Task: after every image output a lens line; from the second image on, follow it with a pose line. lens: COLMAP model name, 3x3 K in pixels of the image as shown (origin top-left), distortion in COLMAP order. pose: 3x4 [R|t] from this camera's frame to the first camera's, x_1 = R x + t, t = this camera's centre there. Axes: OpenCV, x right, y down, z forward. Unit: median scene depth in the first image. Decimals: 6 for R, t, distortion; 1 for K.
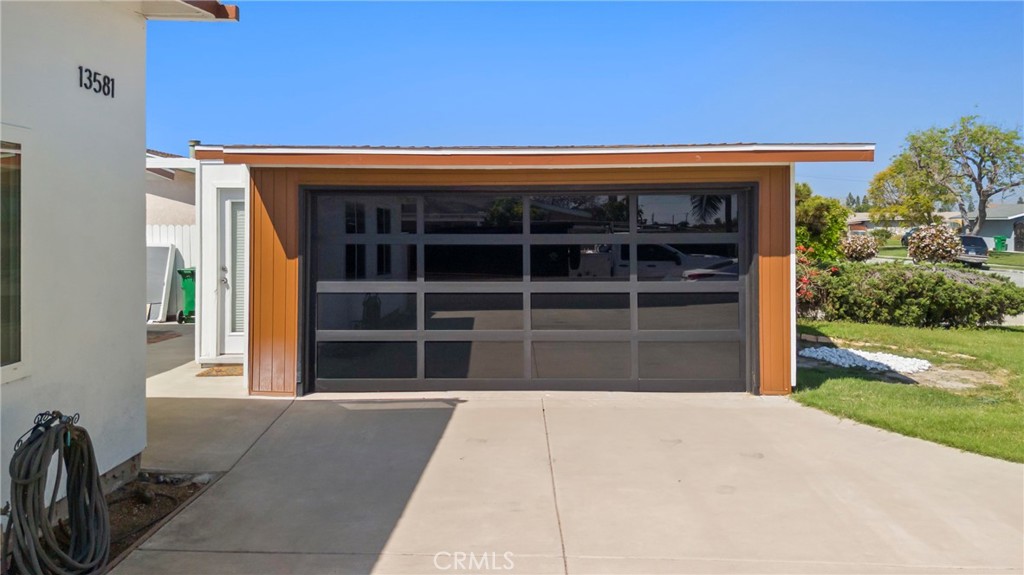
lens RADIAL K [[782.3, 0, 510.8], [0, 782.3, 225.0], [0, 0, 1]] dist [-0.000216, -0.001458]
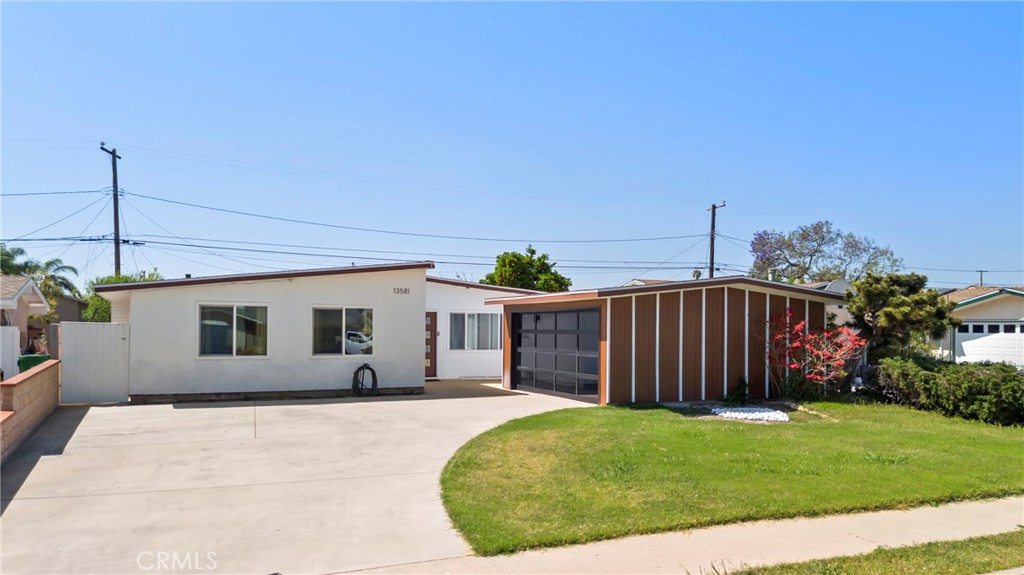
lens RADIAL K [[777.1, 0, 516.0], [0, 777.1, 319.3], [0, 0, 1]] dist [0.044780, -0.001759]
pose [[0.432358, -0.004829, -0.901689, 2.098594], [-0.004048, 0.999965, -0.007297, -0.004876], [0.901693, 0.006805, 0.432324, -0.134424]]
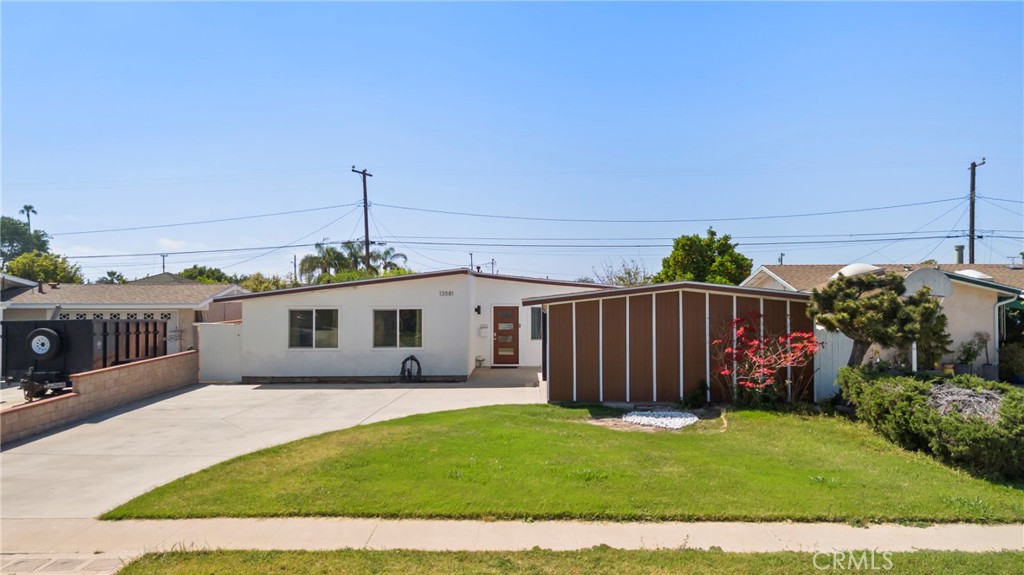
lens RADIAL K [[764.4, 0, 512.0], [0, 764.4, 287.5], [0, 0, 1]] dist [0.038772, -0.005752]
pose [[-0.007582, -0.005816, -0.999954, 2.570778], [0.010042, 0.999932, -0.005892, -0.115967], [0.999921, -0.010086, -0.007523, 0.889308]]
